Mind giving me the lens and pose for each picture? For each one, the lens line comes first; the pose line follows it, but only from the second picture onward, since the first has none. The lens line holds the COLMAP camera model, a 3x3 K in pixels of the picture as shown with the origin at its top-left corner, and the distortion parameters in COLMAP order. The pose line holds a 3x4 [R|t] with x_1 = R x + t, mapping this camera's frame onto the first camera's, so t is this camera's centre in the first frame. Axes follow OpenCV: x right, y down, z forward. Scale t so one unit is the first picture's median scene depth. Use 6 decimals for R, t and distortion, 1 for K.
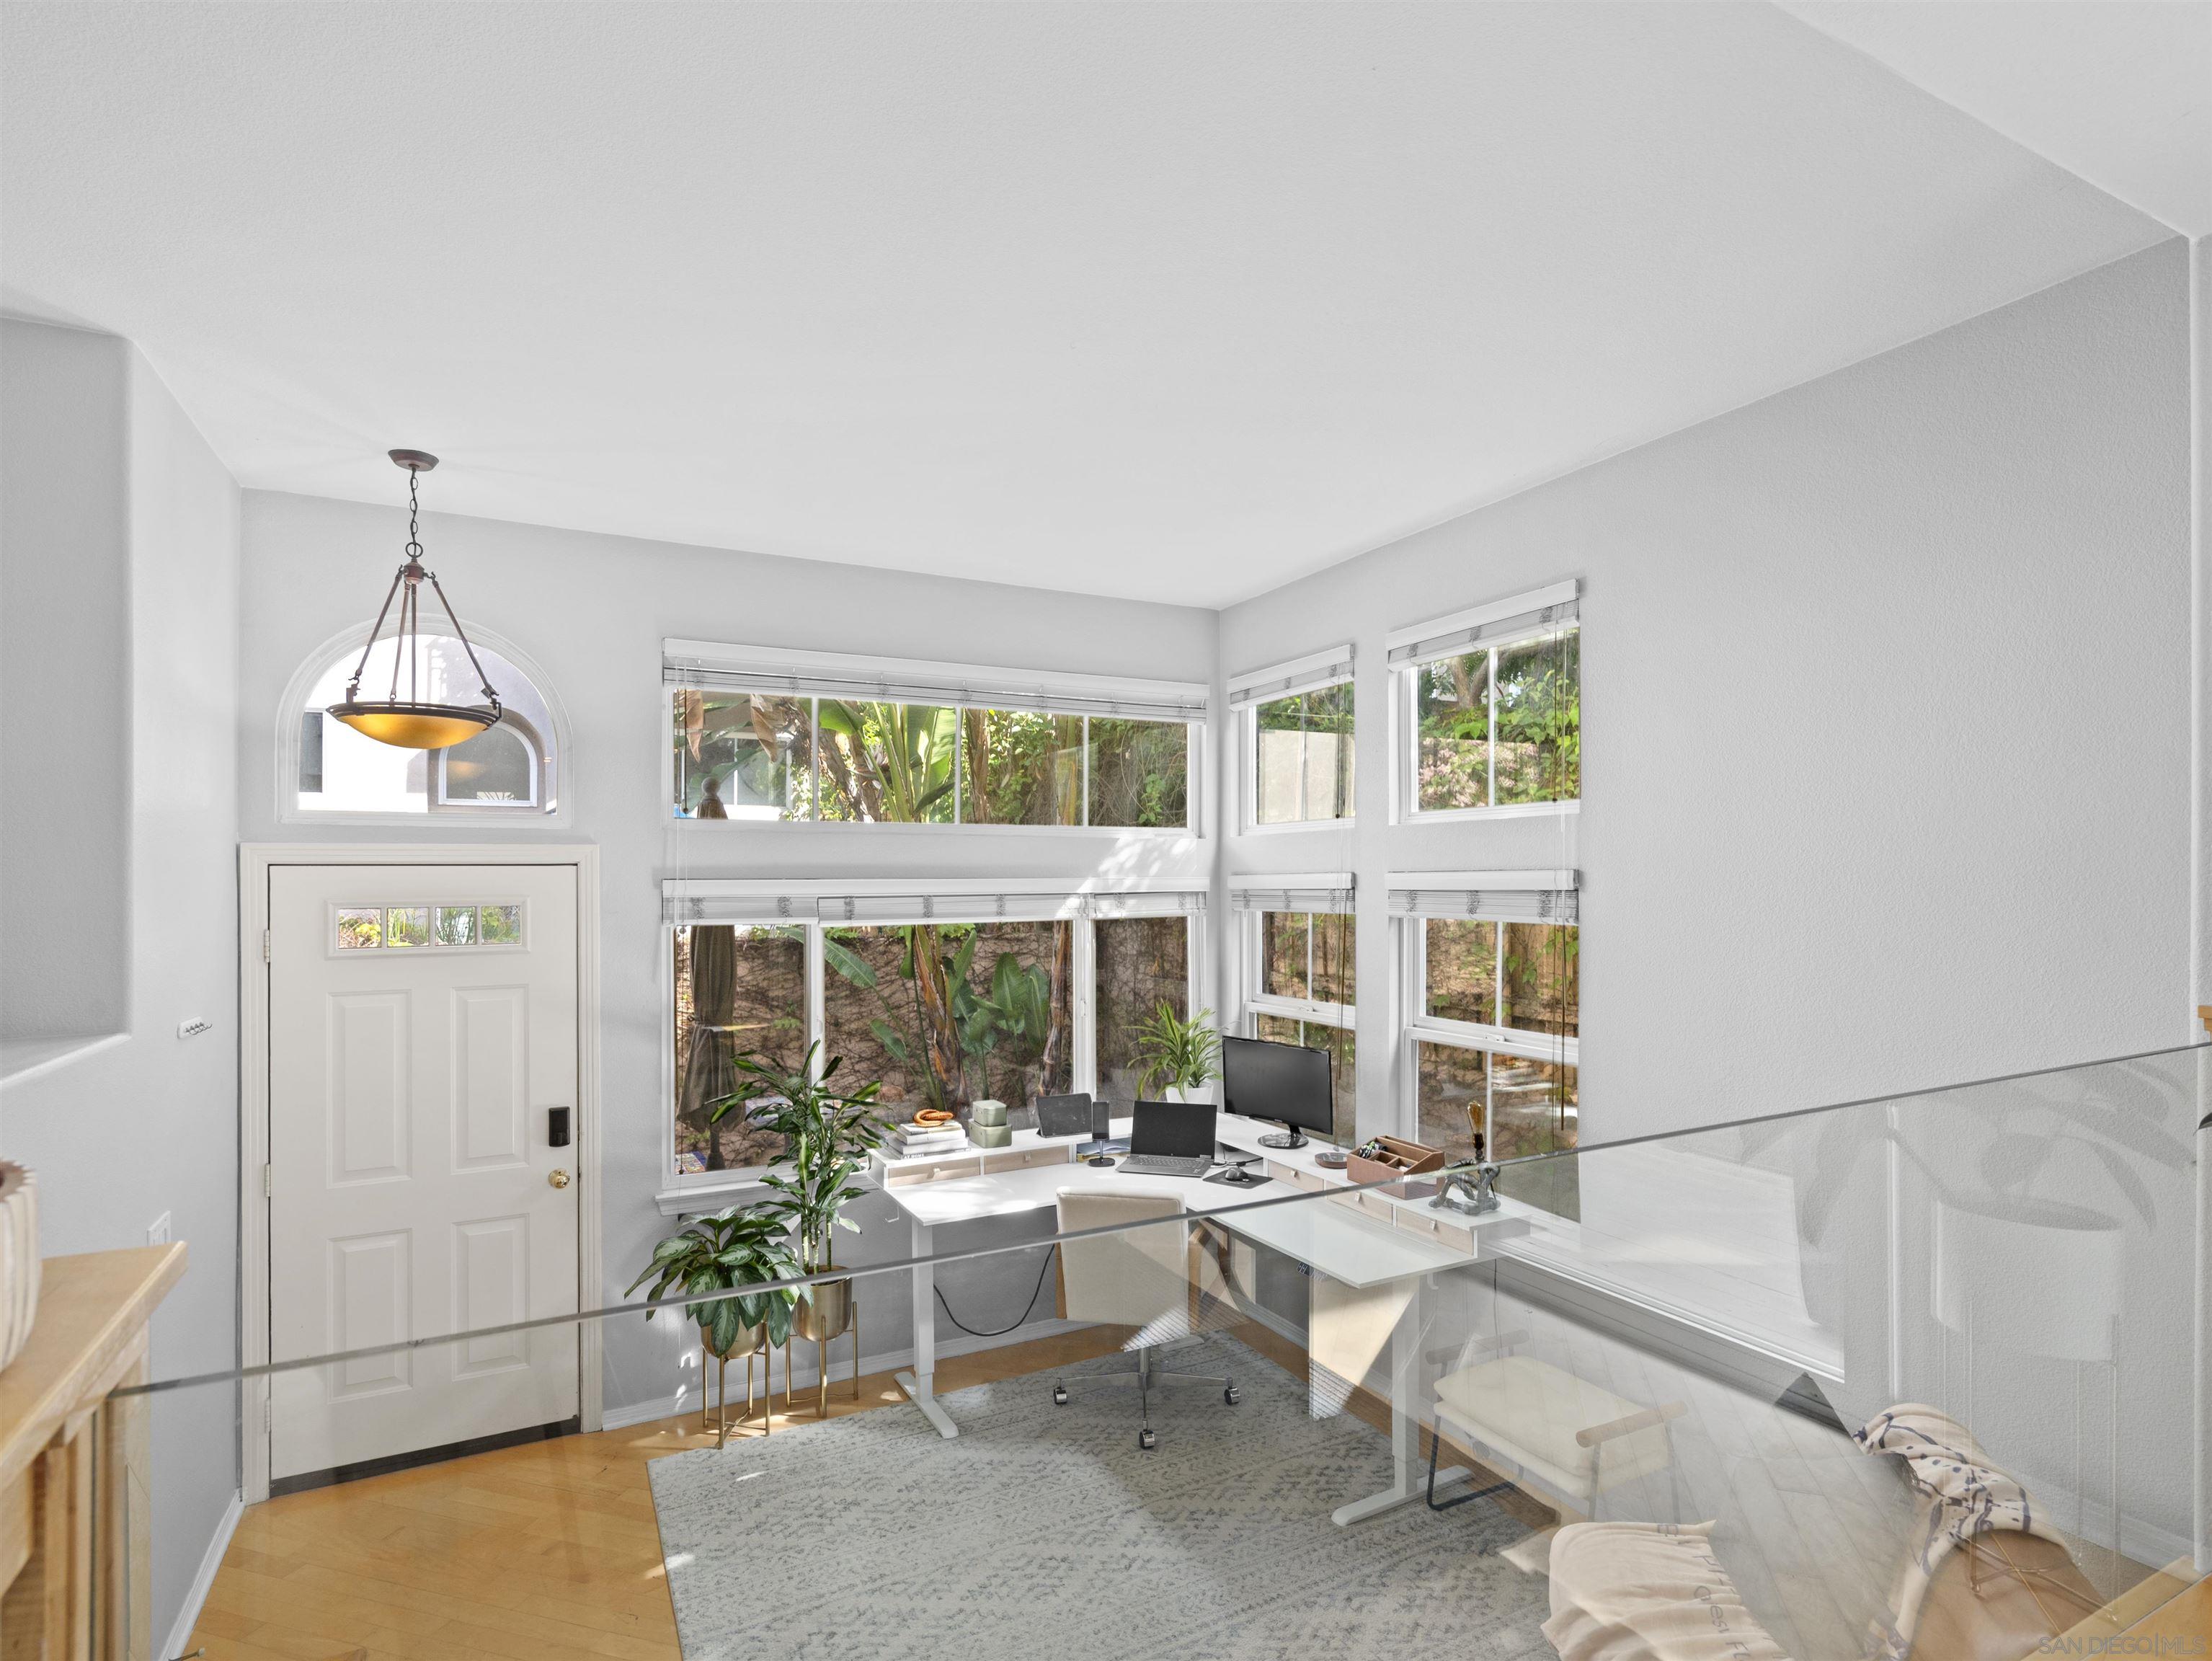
lens RADIAL K [[1133.7, 0, 1086.3], [0, 1133.7, 883.8], [0, 0, 1]] dist [0.001909, 0.001986]
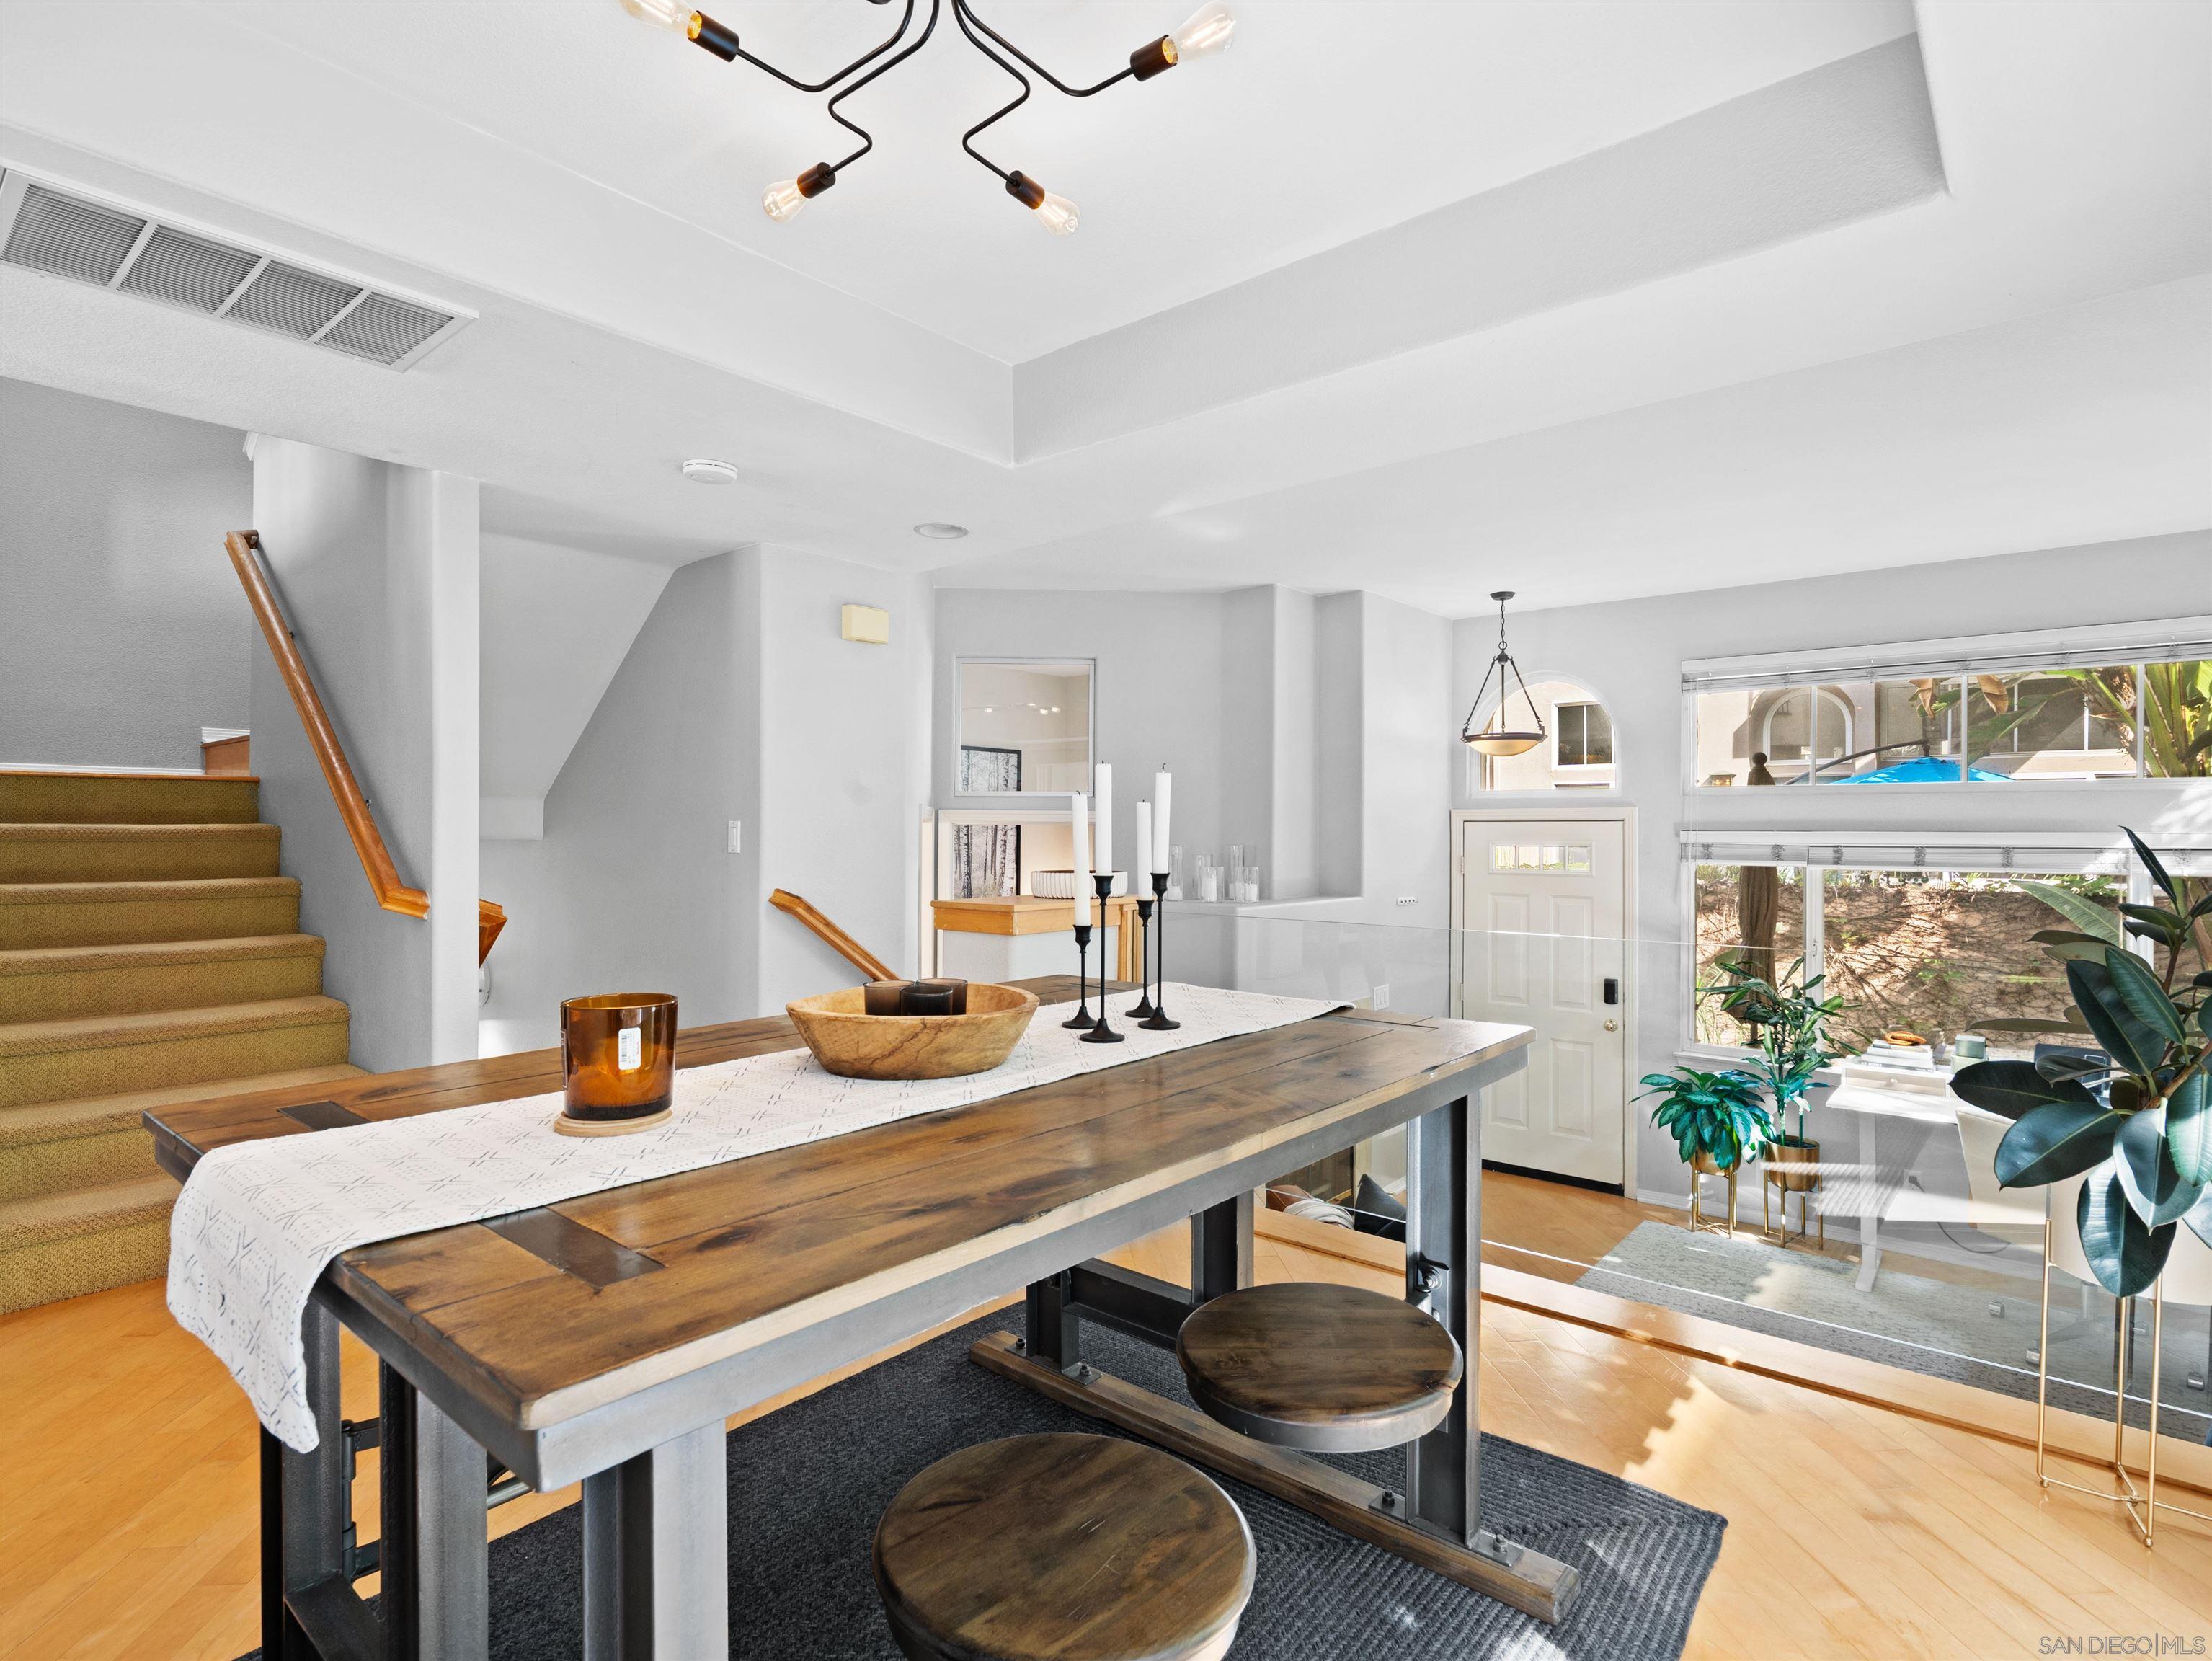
lens RADIAL K [[1133.7, 0, 1107.3], [0, 1133.7, 842.3], [0, 0, 1]] dist [0.001909, 0.001986]
pose [[0.386360, 0.016405, -0.922202, 0.575801], [-0.009393, 0.999860, 0.013851, -0.001880], [0.922300, 0.003311, 0.386460, -0.186795]]
